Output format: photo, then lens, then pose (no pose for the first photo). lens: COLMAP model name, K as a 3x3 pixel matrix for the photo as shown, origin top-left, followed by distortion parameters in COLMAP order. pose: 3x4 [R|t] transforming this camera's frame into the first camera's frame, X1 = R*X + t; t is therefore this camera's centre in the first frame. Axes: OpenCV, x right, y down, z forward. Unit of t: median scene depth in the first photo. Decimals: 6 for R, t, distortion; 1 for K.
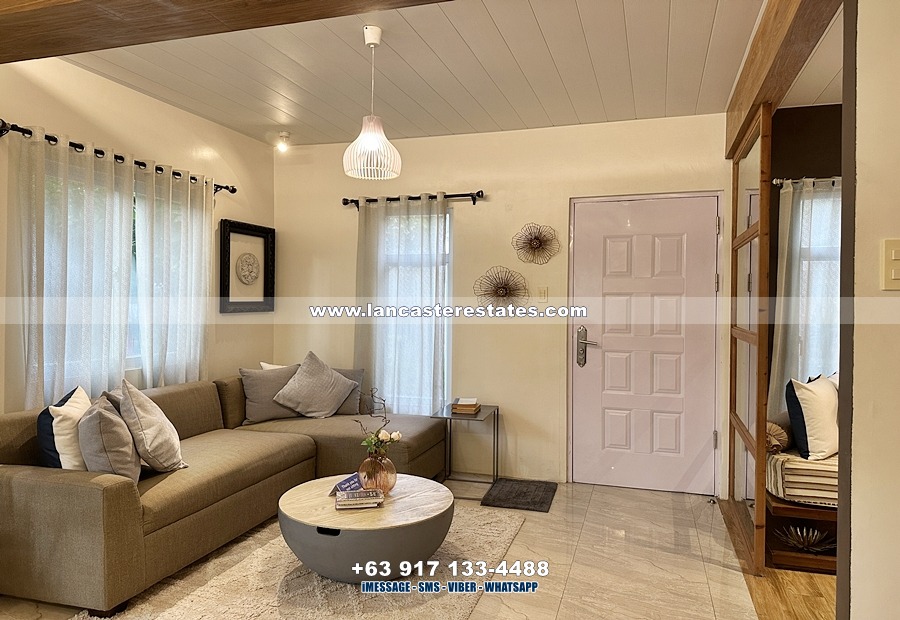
lens RADIAL K [[633.2, 0, 449.3], [0, 633.2, 311.9], [0, 0, 1]] dist [0.064124, -0.080697]
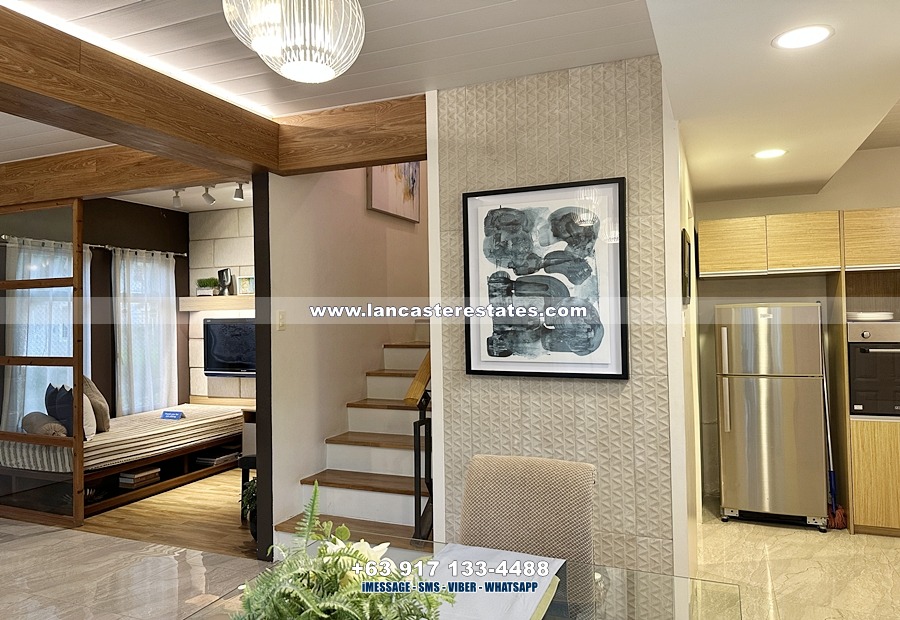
lens RADIAL K [[633.2, 0, 447.1], [0, 633.2, 303.0], [0, 0, 1]] dist [0.064124, -0.080697]
pose [[0.098472, 0.008503, 0.995103, -0.626020], [0.031193, 0.999446, -0.011627, -0.033204], [-0.994651, 0.032185, 0.098153, 0.017217]]
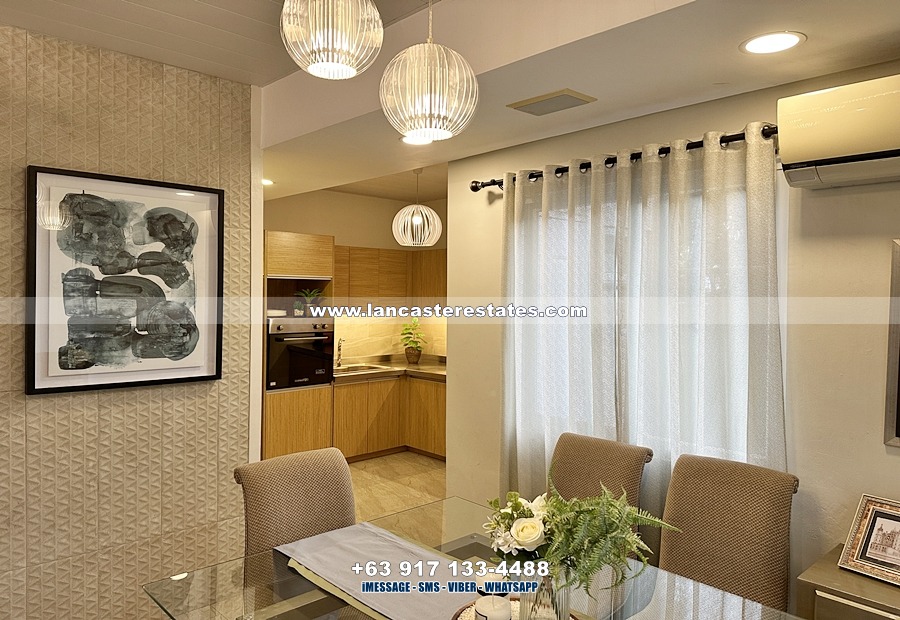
lens RADIAL K [[633.2, 0, 463.0], [0, 633.2, 302.0], [0, 0, 1]] dist [0.064124, -0.080697]
pose [[-0.879385, -0.020068, 0.475688, -0.522162], [-0.008608, 0.999618, 0.026257, -0.062890], [-0.476034, 0.018996, -0.879222, 0.400300]]
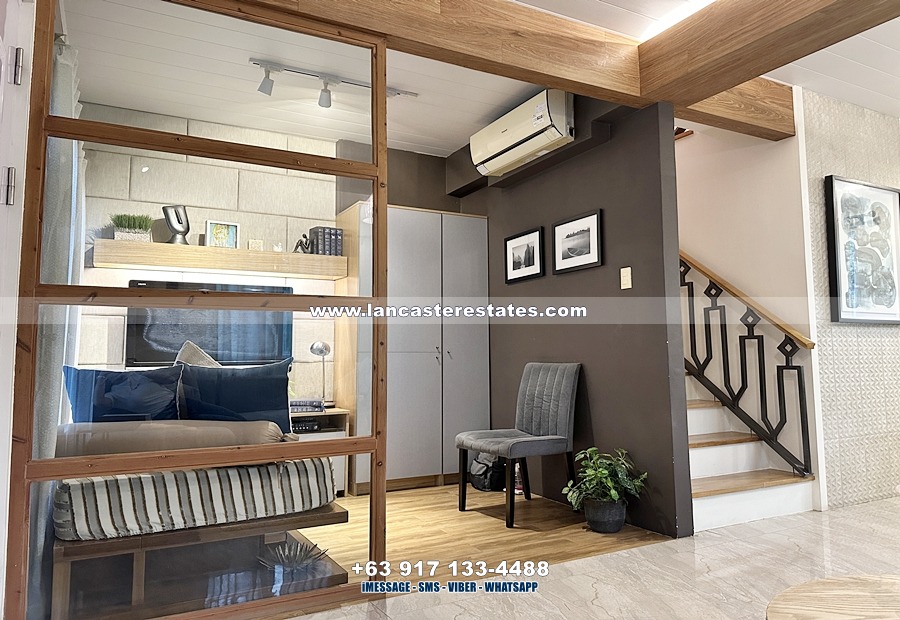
lens RADIAL K [[633.2, 0, 452.2], [0, 633.2, 299.0], [0, 0, 1]] dist [0.064124, -0.080697]
pose [[-0.720425, 0.059999, 0.690932, -0.120850], [0.012371, 0.997204, -0.073696, 0.071140], [-0.693422, -0.044545, -0.719153, 1.112612]]
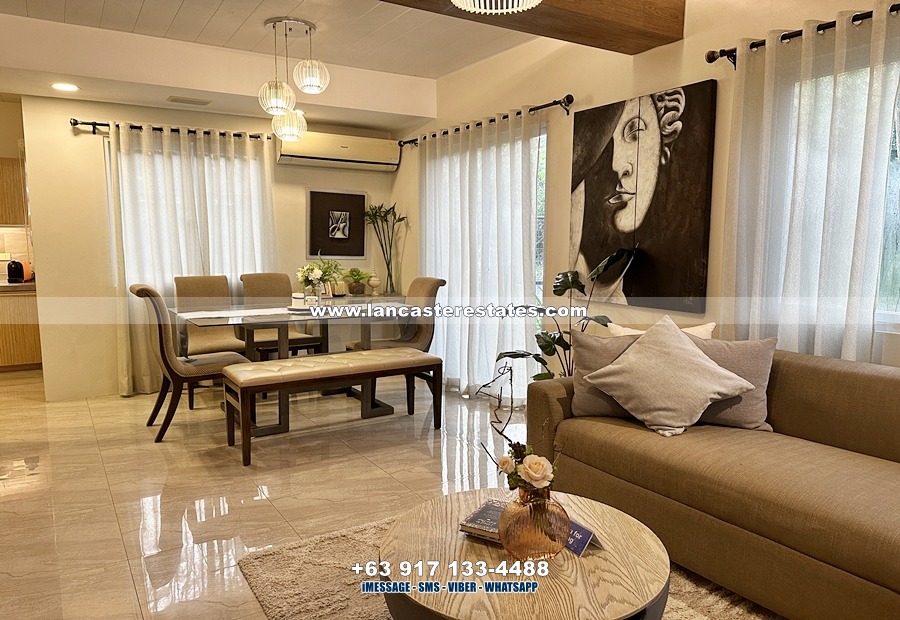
lens RADIAL K [[633.2, 0, 453.3], [0, 633.2, 312.7], [0, 0, 1]] dist [0.064124, -0.080697]
pose [[-0.652583, 0.075875, -0.753909, 0.258445], [-0.019647, 0.992945, 0.116939, 0.001708], [0.757463, 0.091124, -0.646488, 0.963018]]
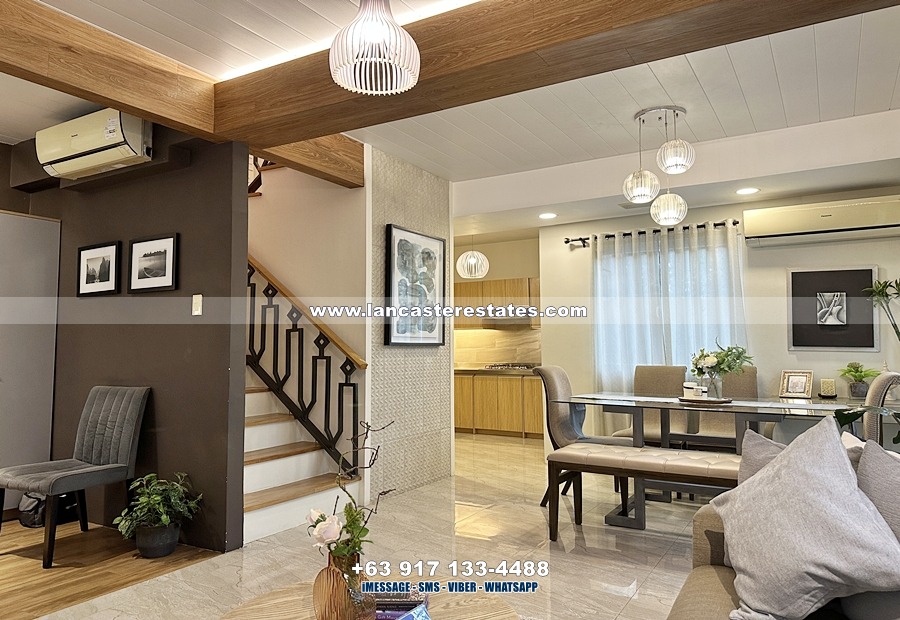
lens RADIAL K [[633.2, 0, 456.7], [0, 633.2, 301.4], [0, 0, 1]] dist [0.064124, -0.080697]
pose [[-0.975453, 0.013438, 0.219799, -0.239961], [0.000544, 0.998280, -0.058620, 0.031206], [-0.220209, -0.057061, -0.973782, 1.116091]]
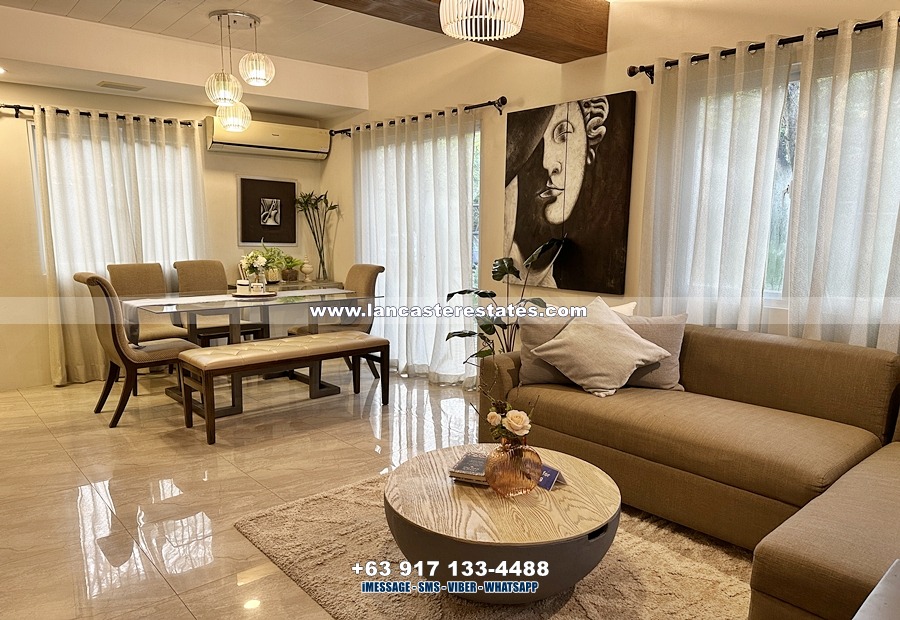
lens RADIAL K [[633.2, 0, 448.6], [0, 633.2, 324.3], [0, 0, 1]] dist [0.064124, -0.080697]
pose [[-0.531659, 0.117841, -0.838720, 0.364274], [-0.024119, 0.987765, 0.154071, -0.003702], [0.846615, 0.102142, -0.522313, 0.956313]]
